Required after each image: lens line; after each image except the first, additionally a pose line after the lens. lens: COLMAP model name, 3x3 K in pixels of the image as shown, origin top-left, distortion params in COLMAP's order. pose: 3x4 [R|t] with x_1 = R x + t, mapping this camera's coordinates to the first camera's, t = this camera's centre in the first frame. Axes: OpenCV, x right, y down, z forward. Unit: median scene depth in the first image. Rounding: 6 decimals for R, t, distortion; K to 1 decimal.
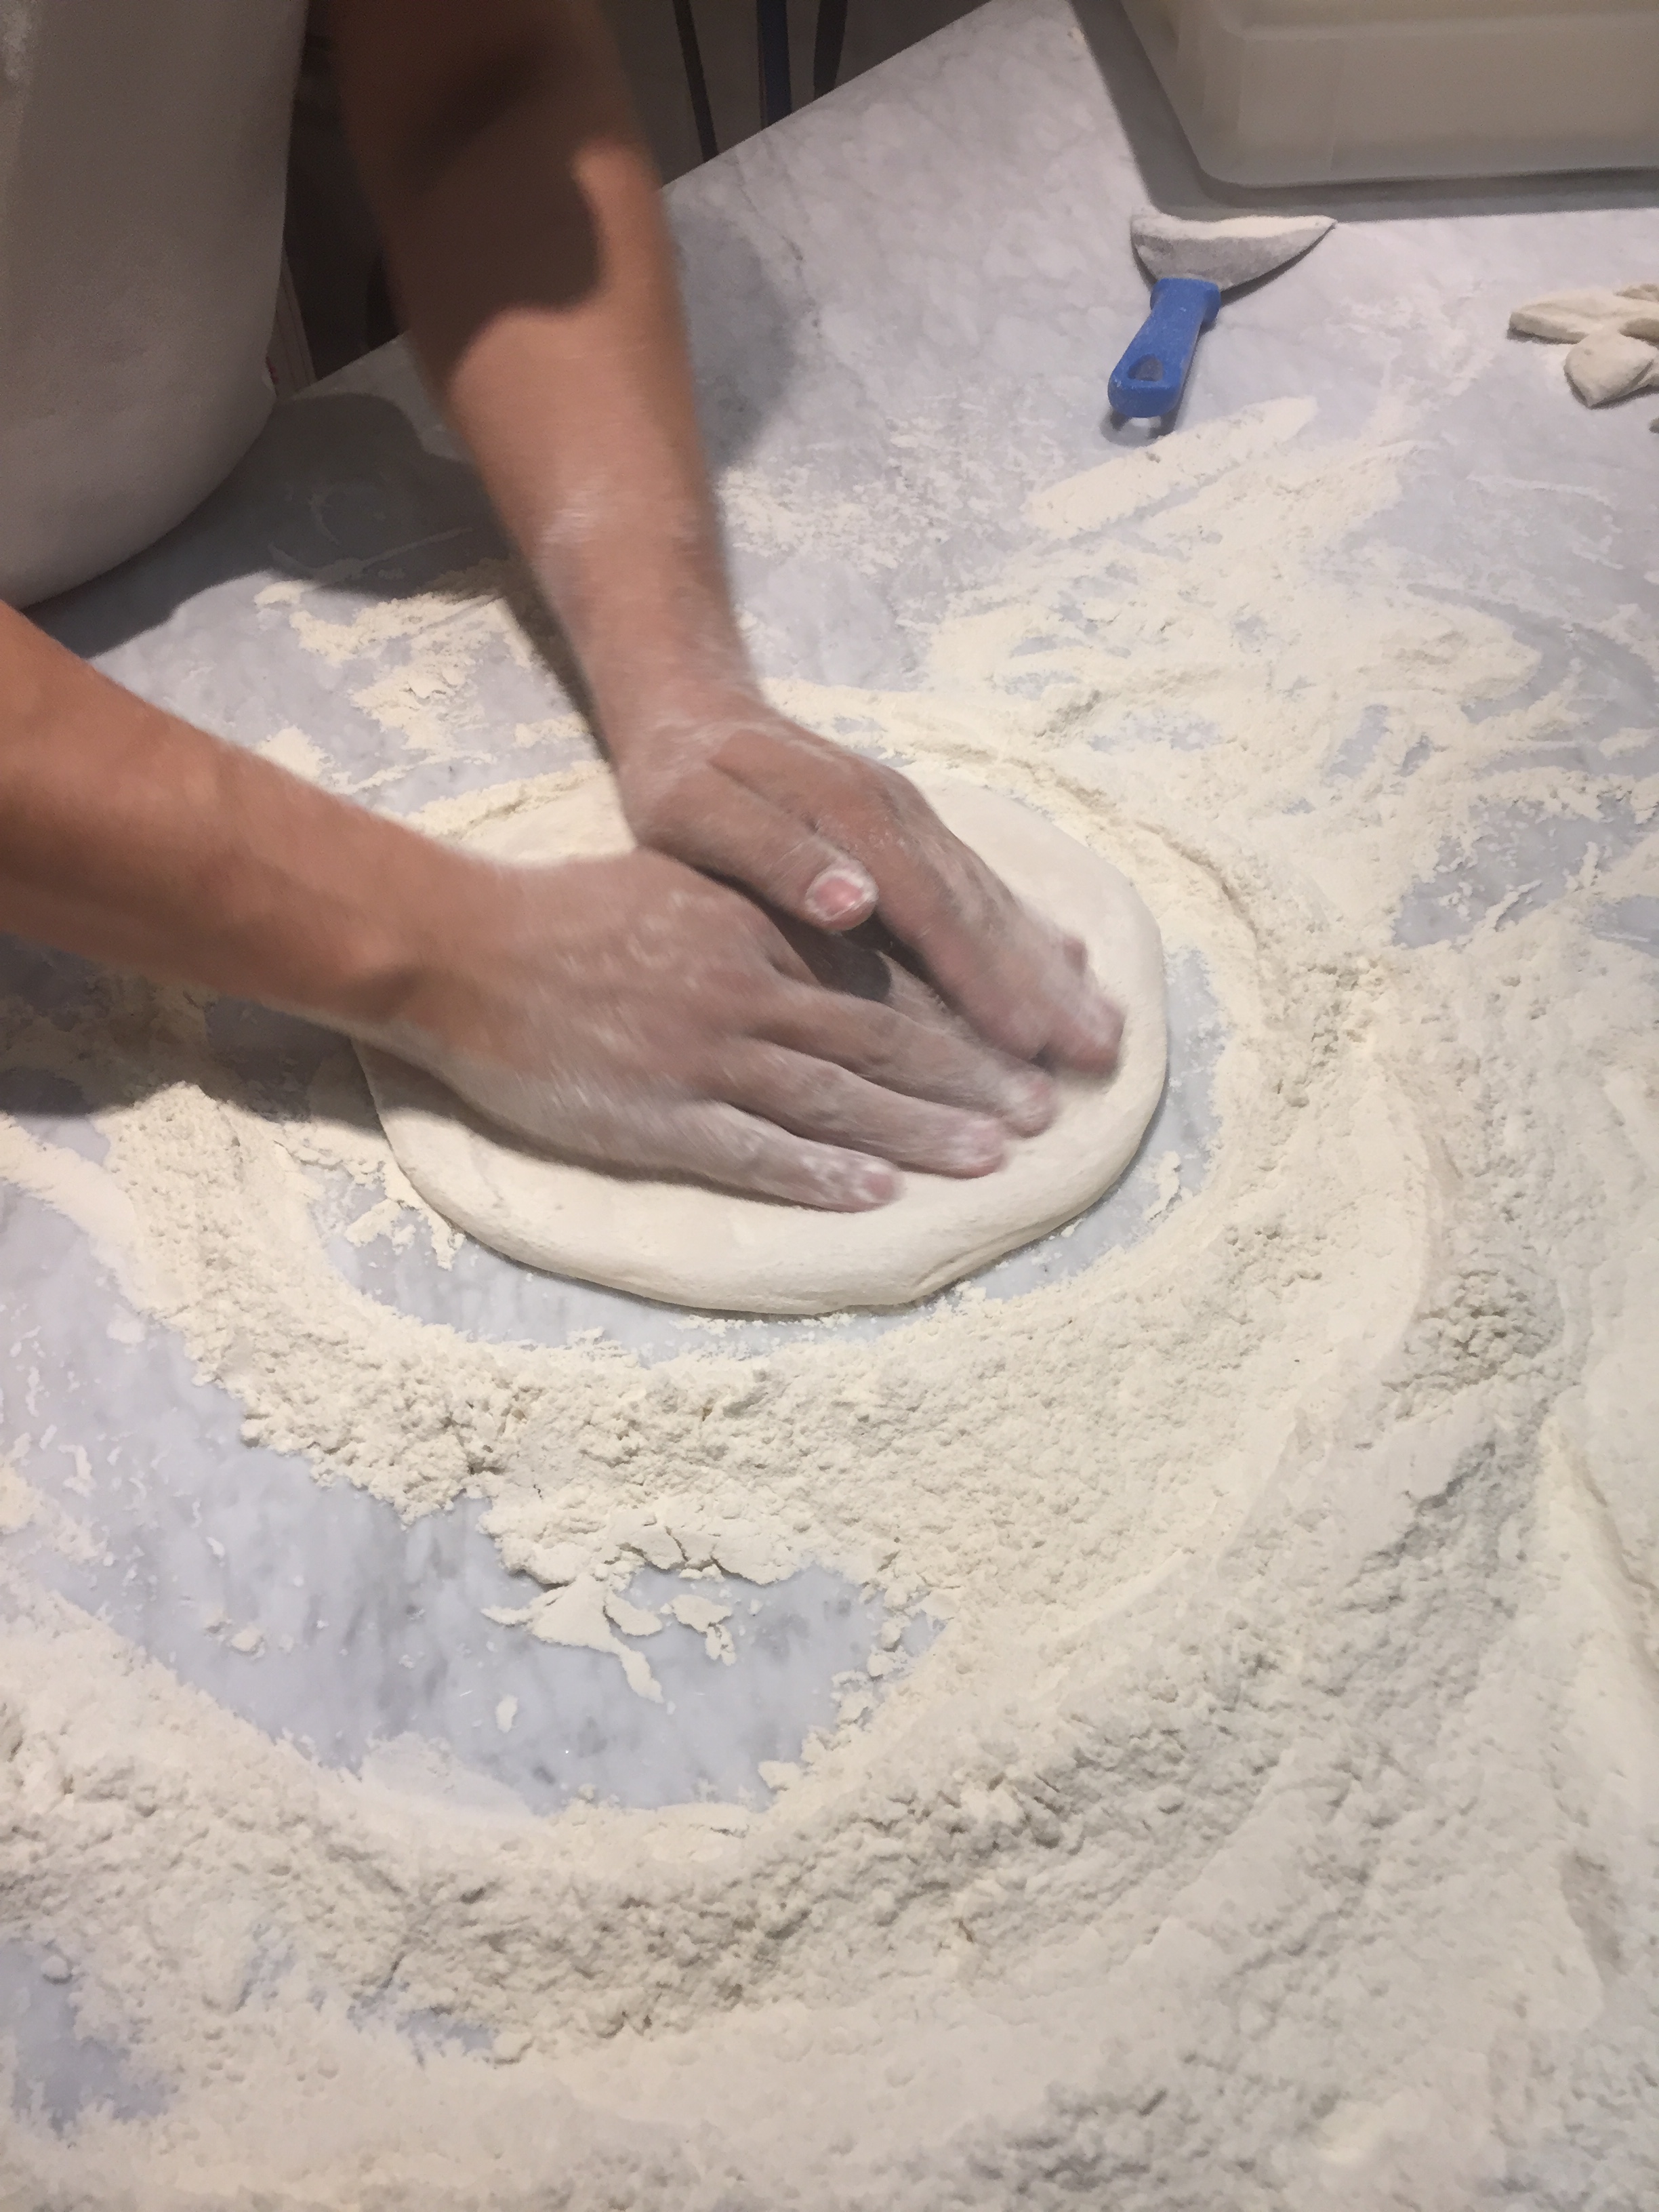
lens RADIAL K [[1928.5, 0, 829.5], [0, 1928.5, 1106.0], [0, 0, 1]] dist [0.076194, -0.109326]
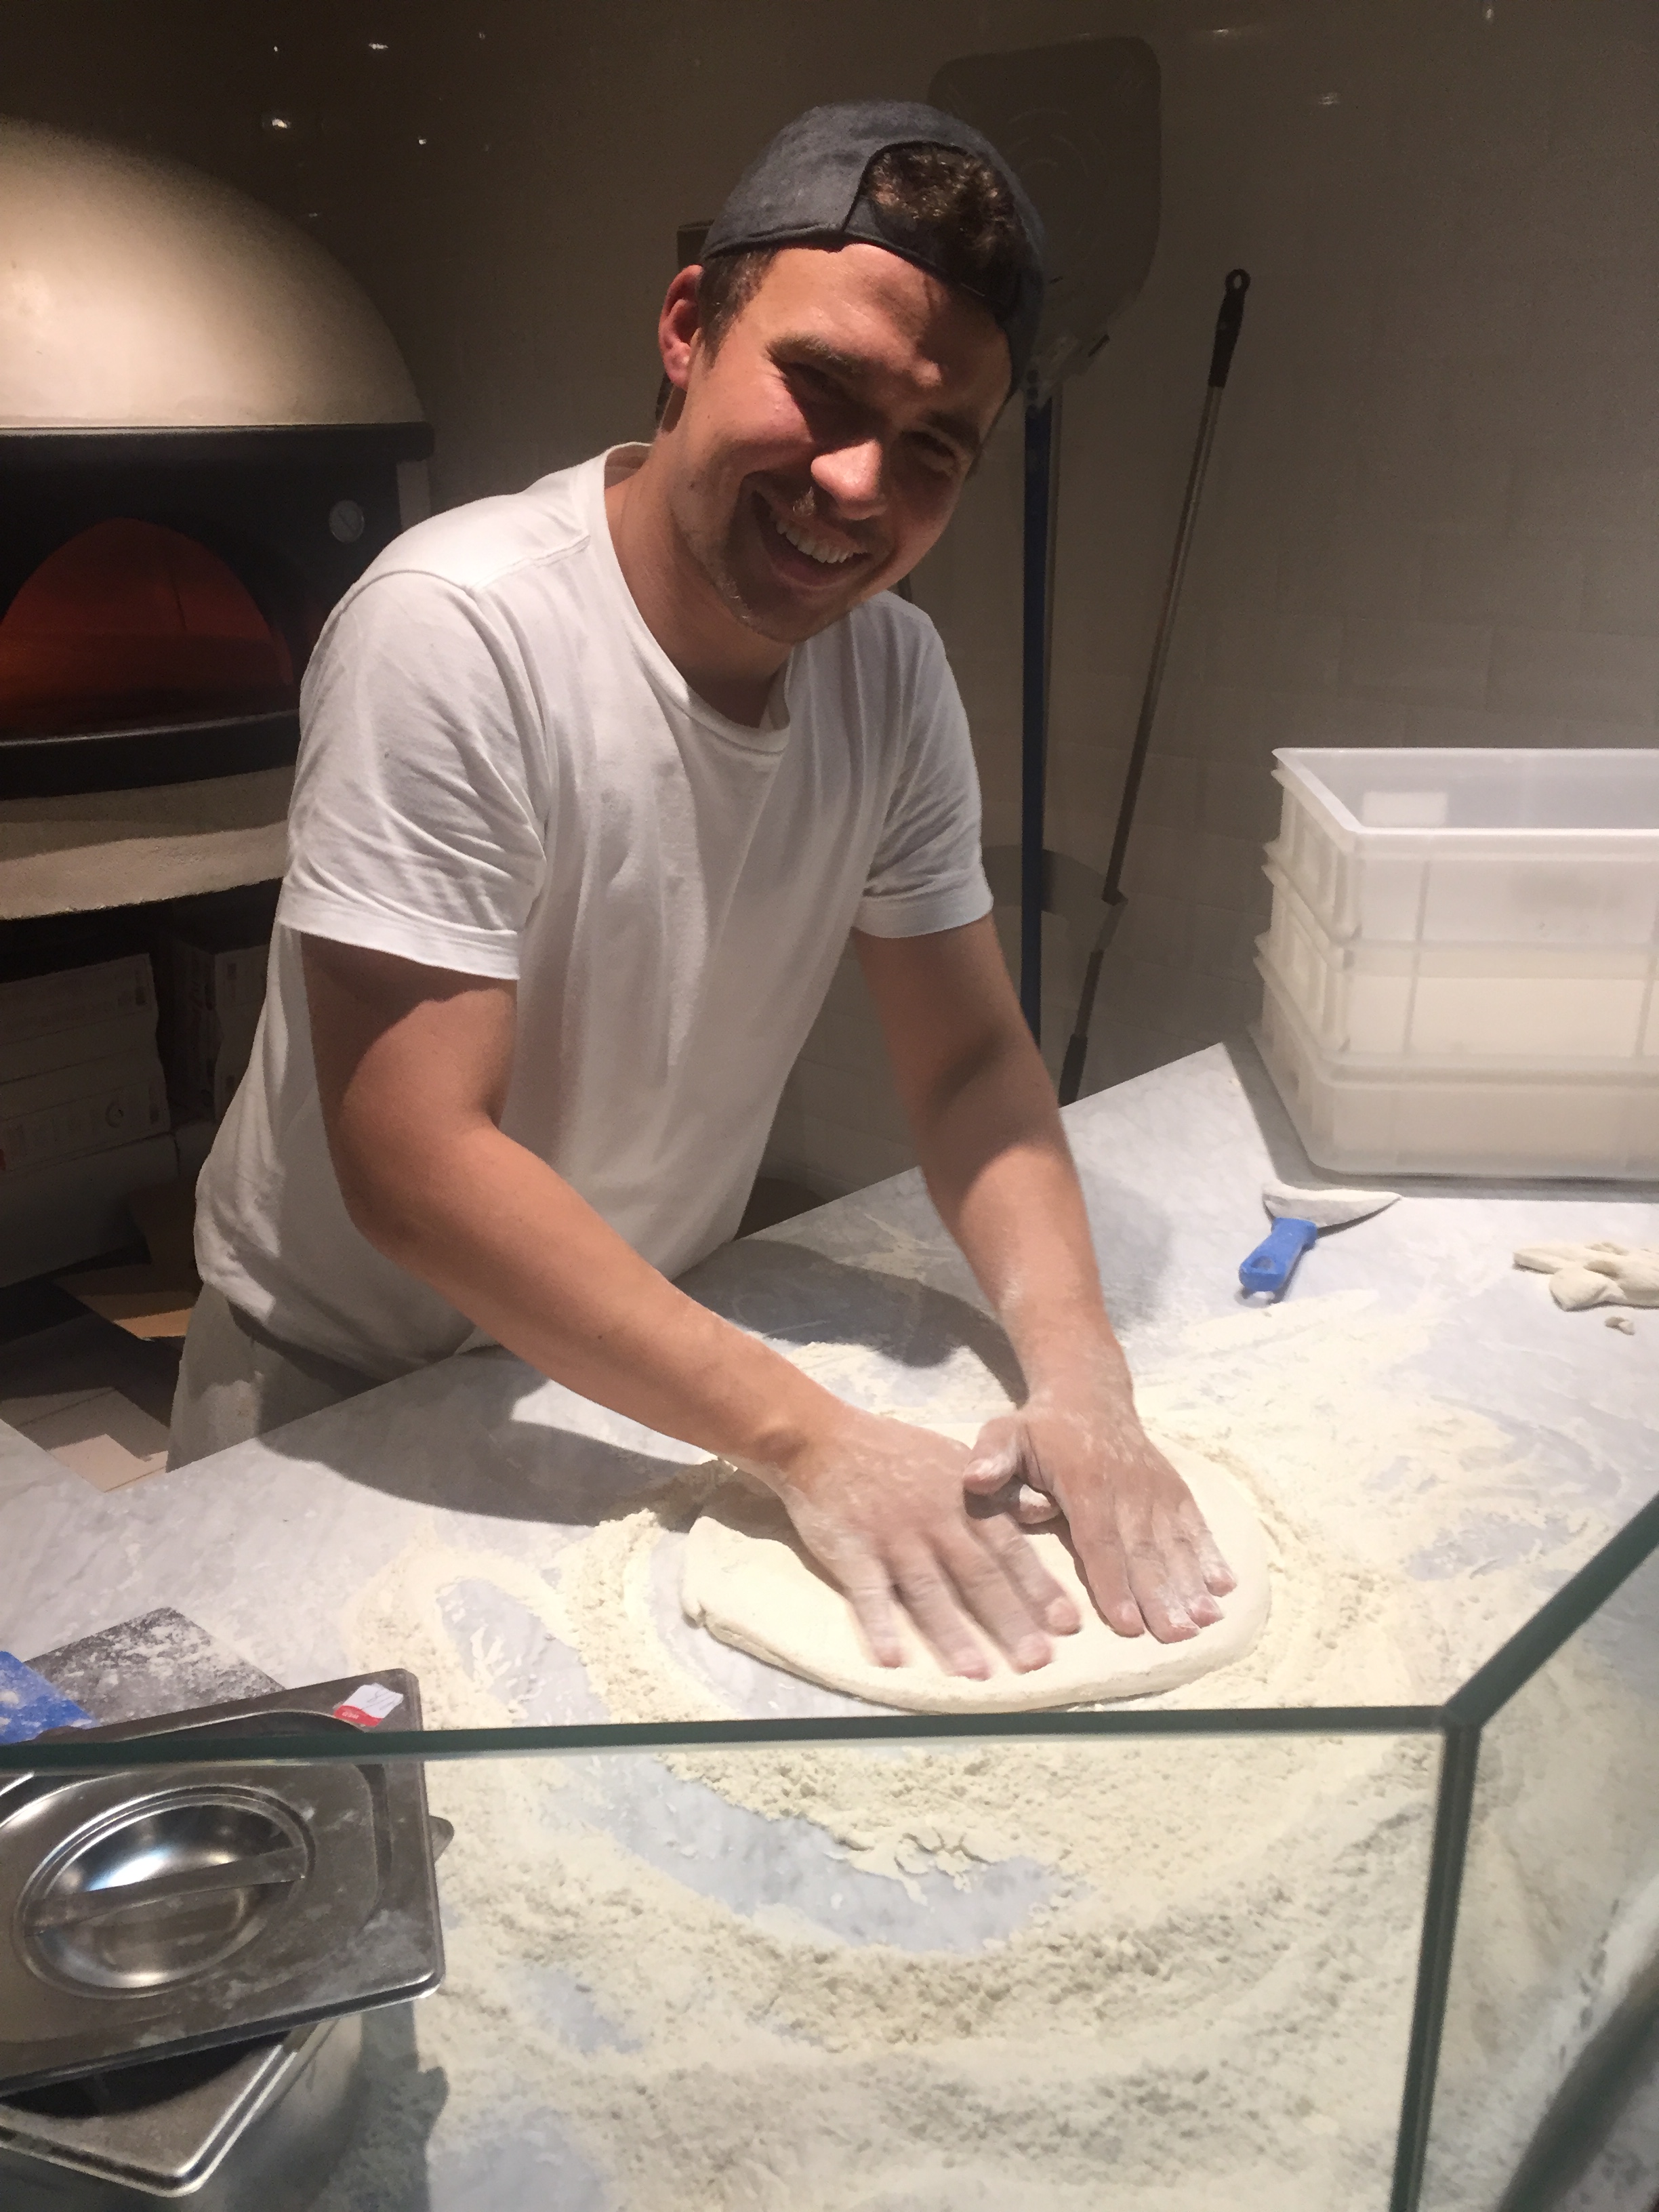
lens RADIAL K [[1928.5, 0, 829.5], [0, 1928.5, 1106.0], [0, 0, 1]] dist [0.076194, -0.109326]
pose [[0.991025, 0.055618, -0.121557, -0.002895], [-0.106098, 0.880426, -0.462161, 0.502947], [0.081318, 0.470910, 0.878425, -0.861347]]
